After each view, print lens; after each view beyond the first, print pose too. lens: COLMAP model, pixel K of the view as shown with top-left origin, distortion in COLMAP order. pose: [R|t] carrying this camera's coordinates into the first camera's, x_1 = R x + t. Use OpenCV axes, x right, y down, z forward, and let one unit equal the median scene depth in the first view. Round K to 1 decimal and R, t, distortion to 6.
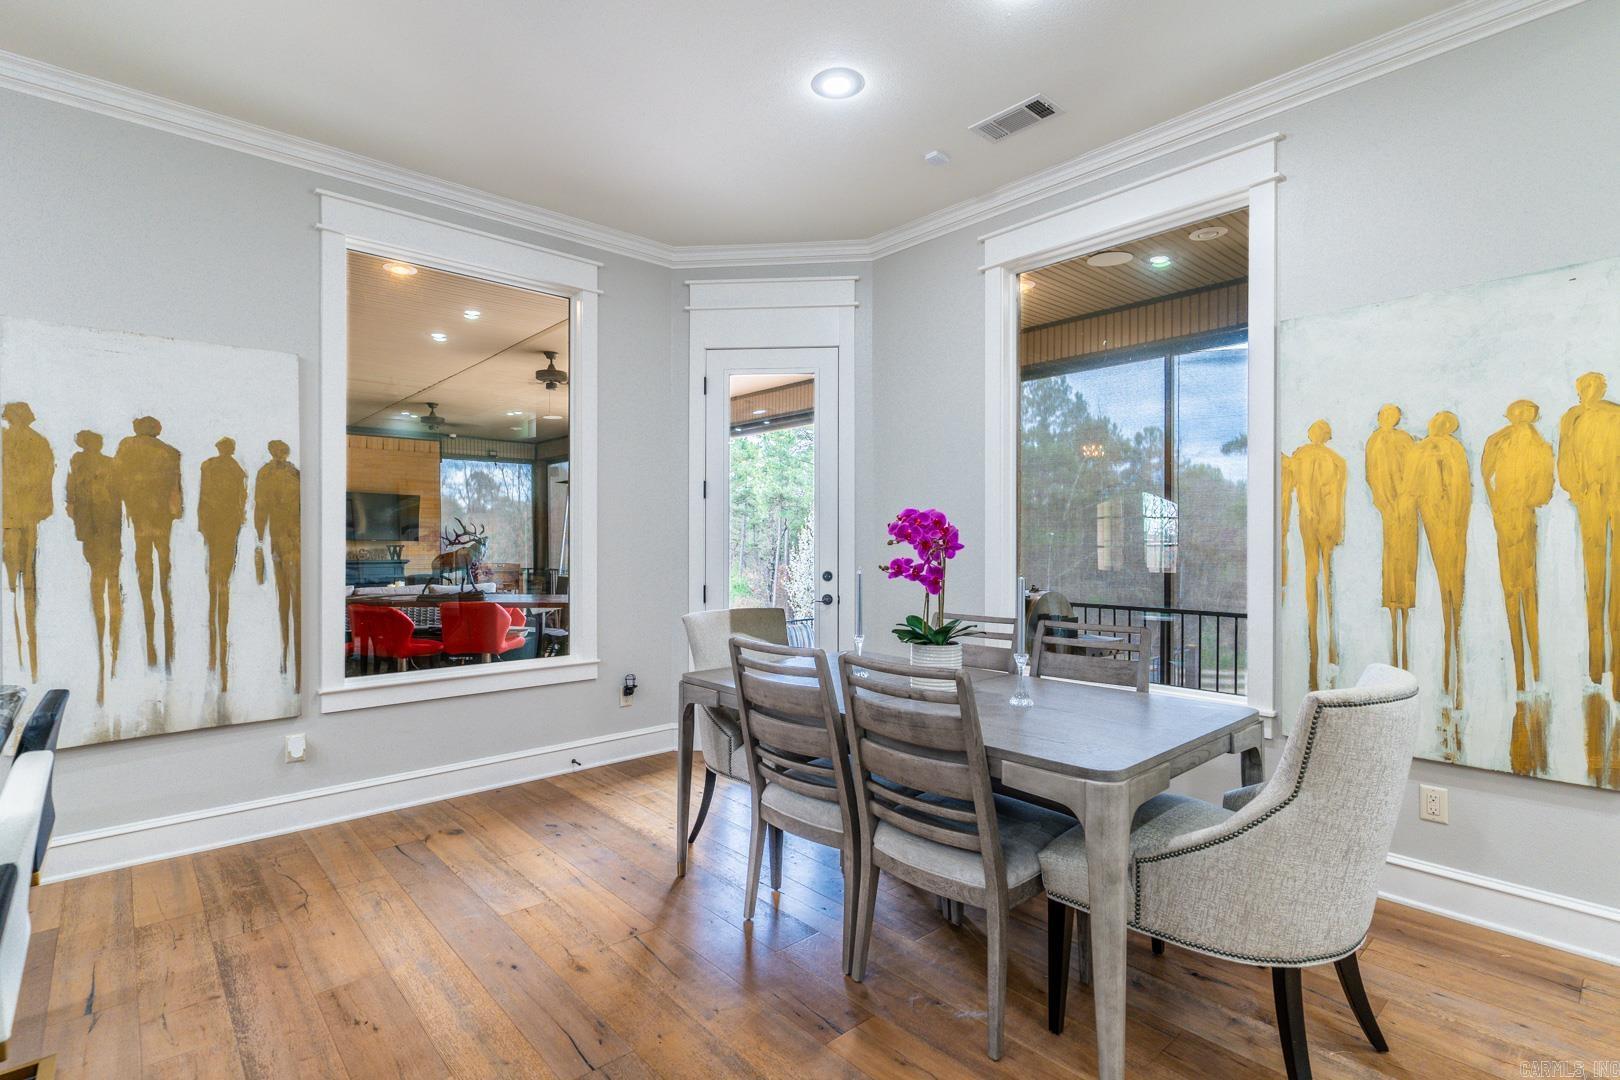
lens RADIAL K [[774.9, 0, 794.7], [0, 774.9, 537.9], [0, 0, 1]] dist [0.000926, 0.000002]
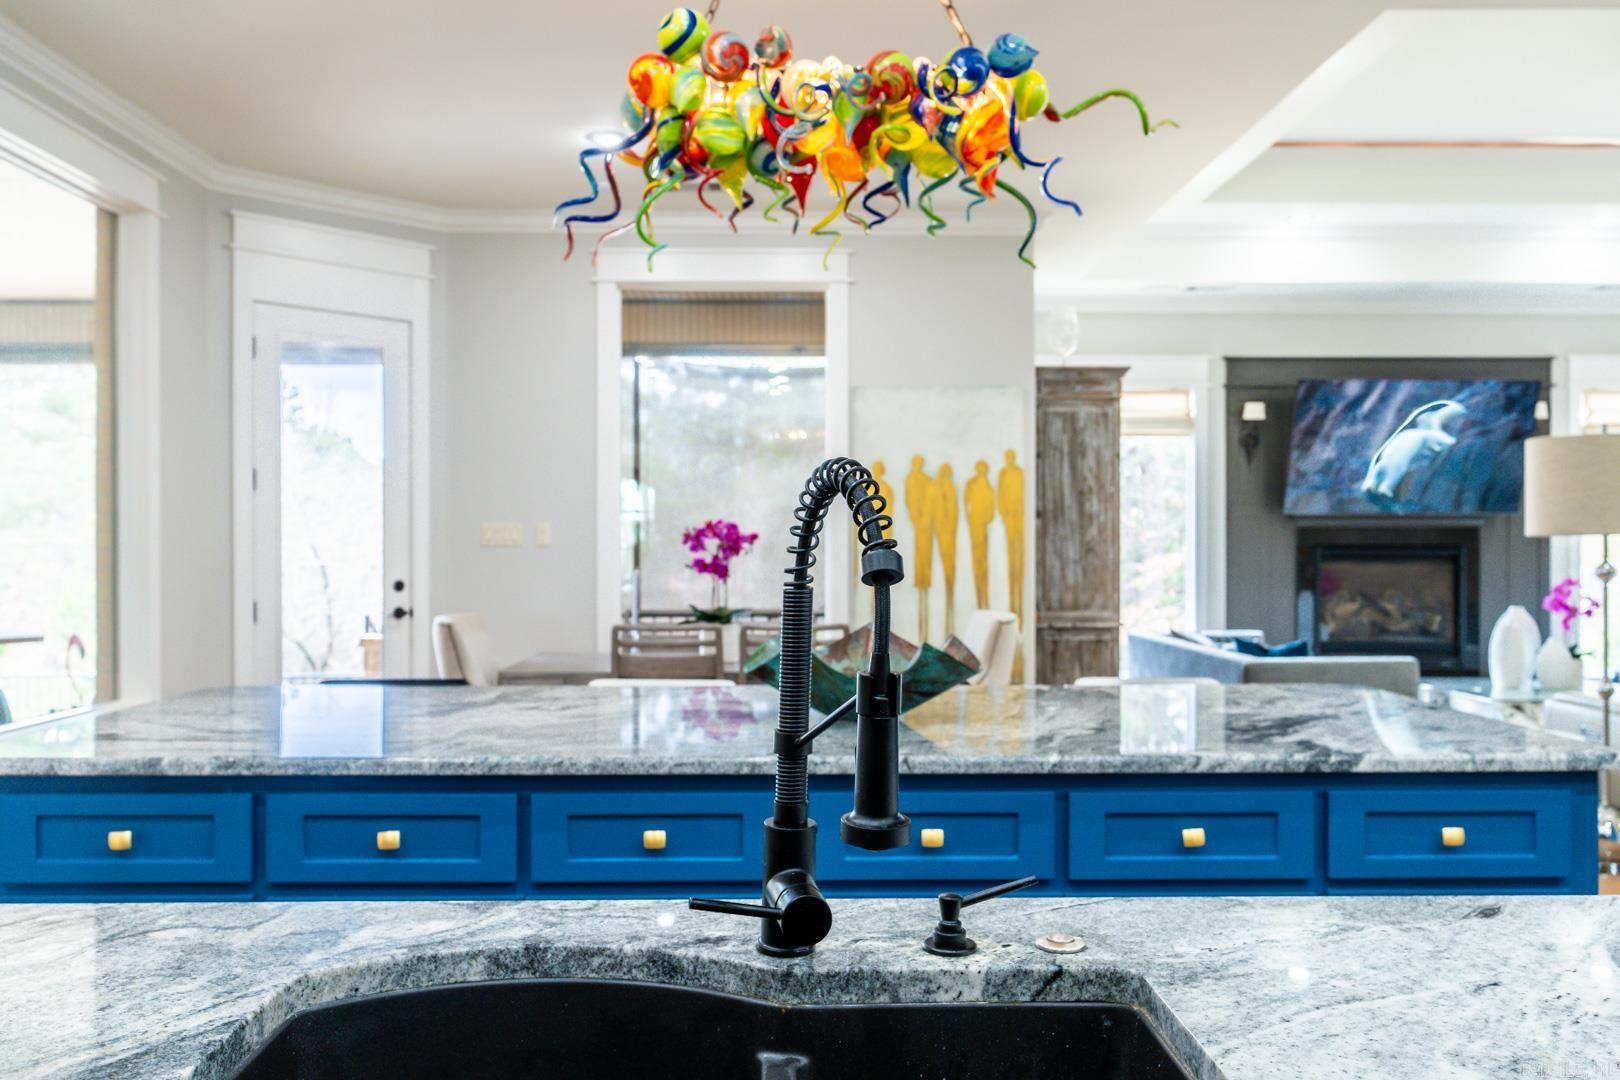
lens RADIAL K [[1271.5, 0, 801.1], [0, 1271.5, 541.0], [0, 0, 1]] dist [0.004000, -0.001284]
pose [[0.650935, 0.001367, 0.759132, -1.210234], [-0.001700, 0.999998, -0.000343, -0.001038], [-0.759132, -0.001067, 0.650936, -0.430764]]
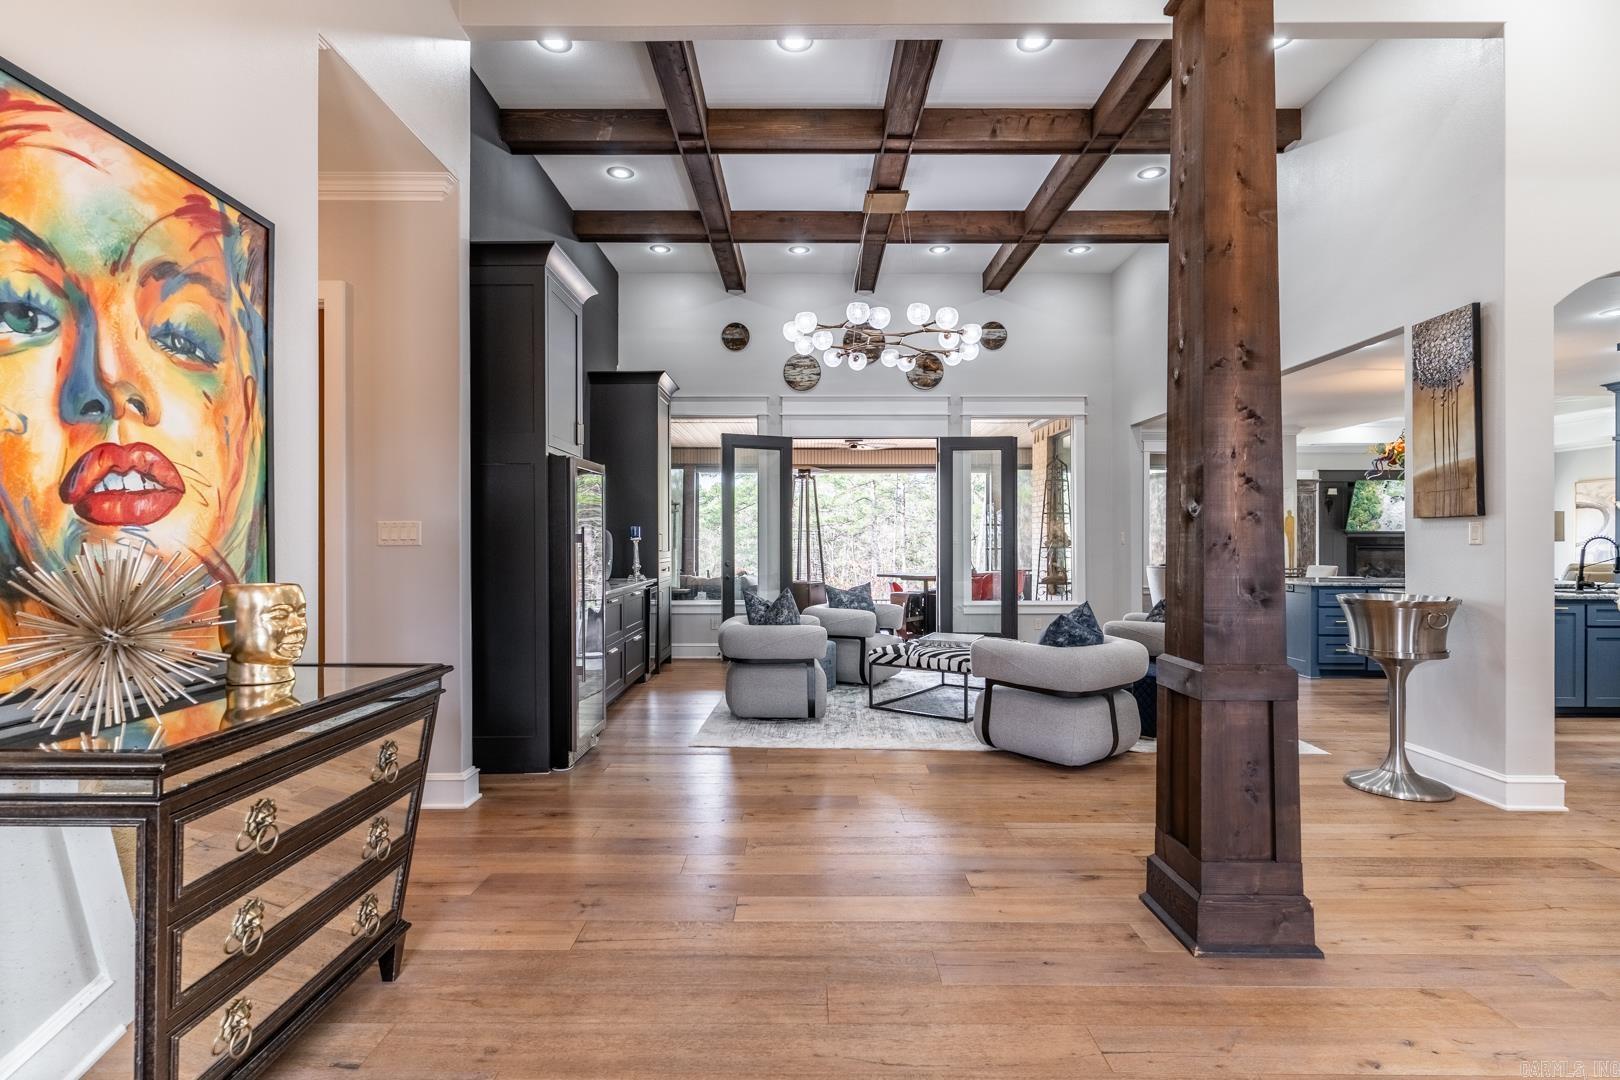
lens RADIAL K [[774.9, 0, 813.2], [0, 774.9, 538.7], [0, 0, 1]] dist [0.000926, 0.000002]
pose [[0.660922, 0.006033, 0.750430, -3.947662], [-0.004685, 0.999981, -0.003913, 0.005761], [-0.750440, -0.000929, 0.660938, -0.003659]]
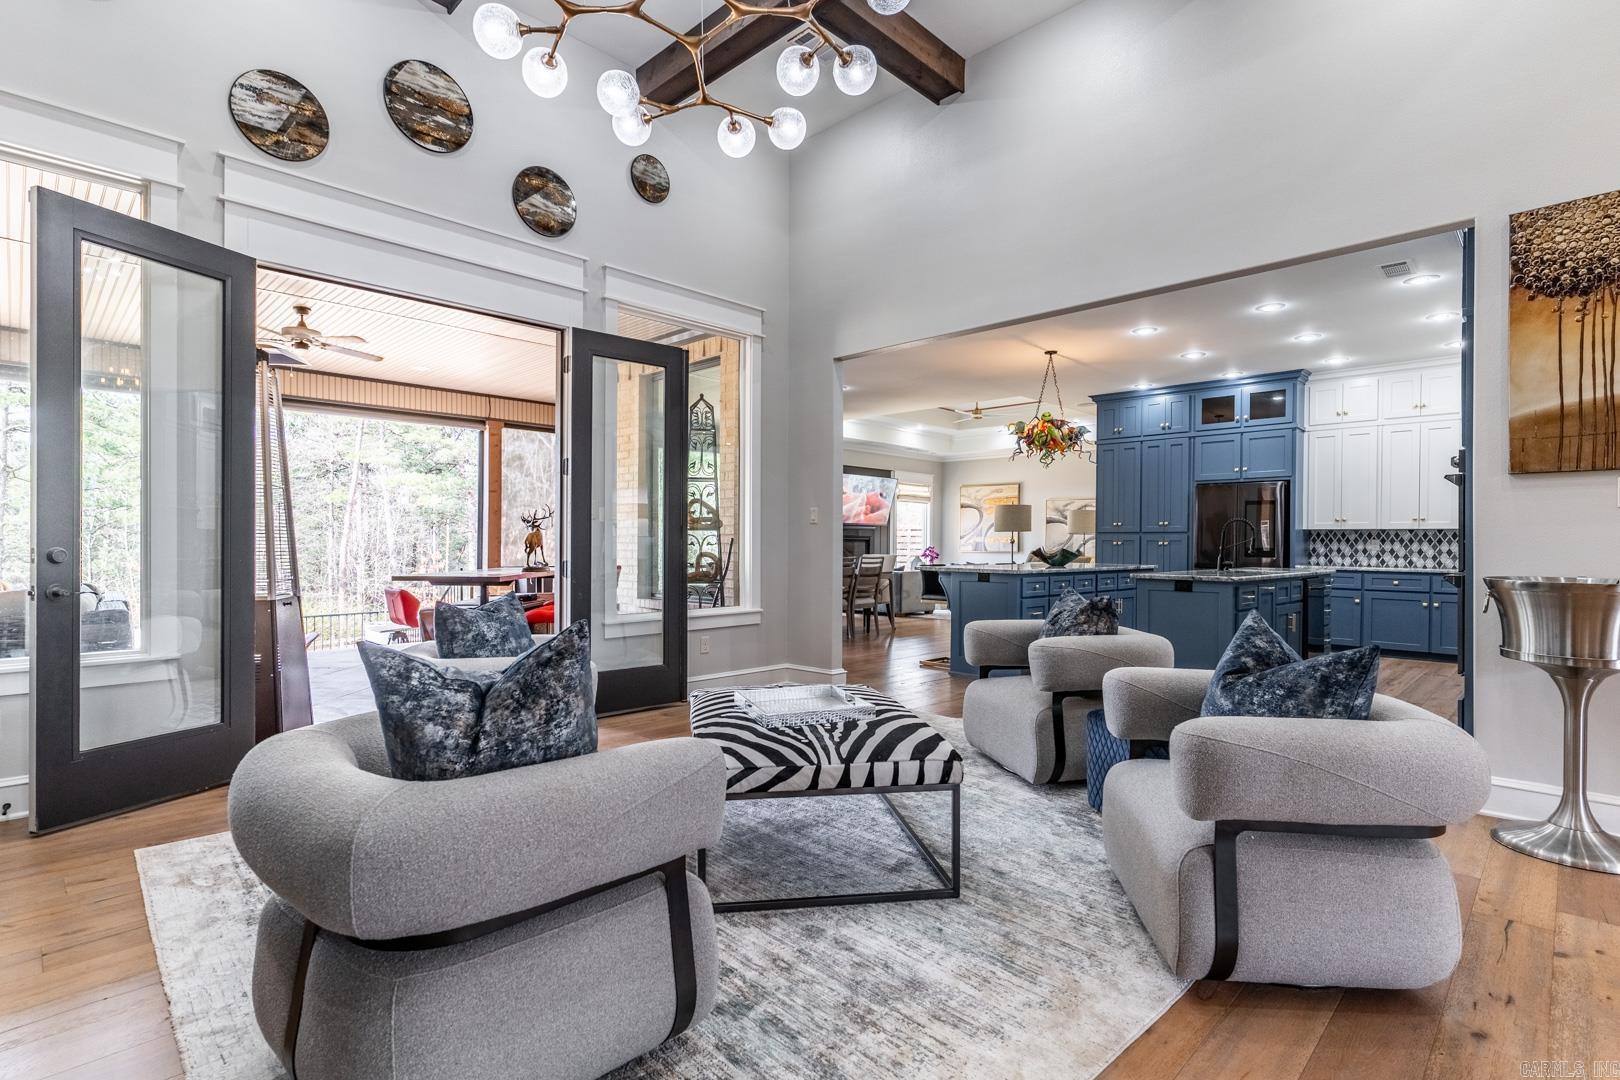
lens RADIAL K [[774.9, 0, 805.7], [0, 774.9, 545.9], [0, 0, 1]] dist [0.000926, 0.000002]
pose [[-0.066481, -0.002921, 0.997783, -3.100911], [-0.009084, 0.999956, 0.002323, 0.065255], [-0.997746, -0.008909, -0.066504, 1.199975]]
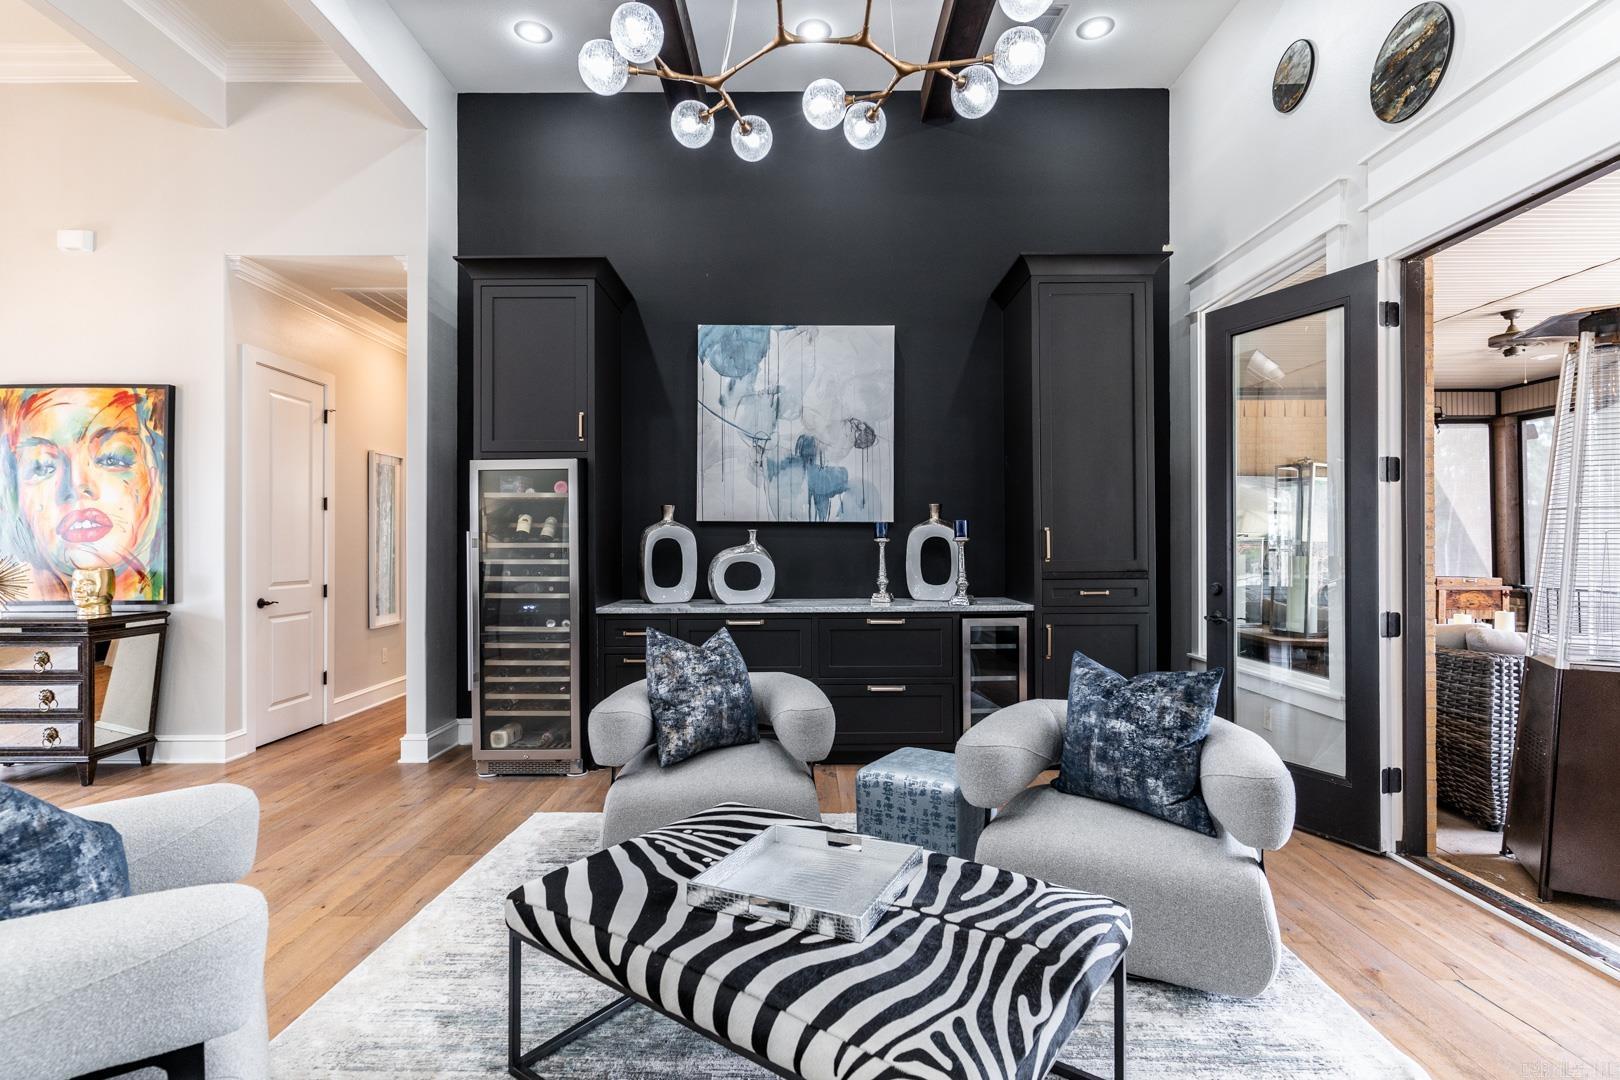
lens RADIAL K [[774.9, 0, 809.3], [0, 774.9, 542.9], [0, 0, 1]] dist [0.000926, 0.000002]
pose [[0.745419, -0.003697, -0.666586, -1.653662], [0.005939, 0.999982, 0.001095, 0.003473], [0.666569, -0.004775, 0.745428, 0.660227]]
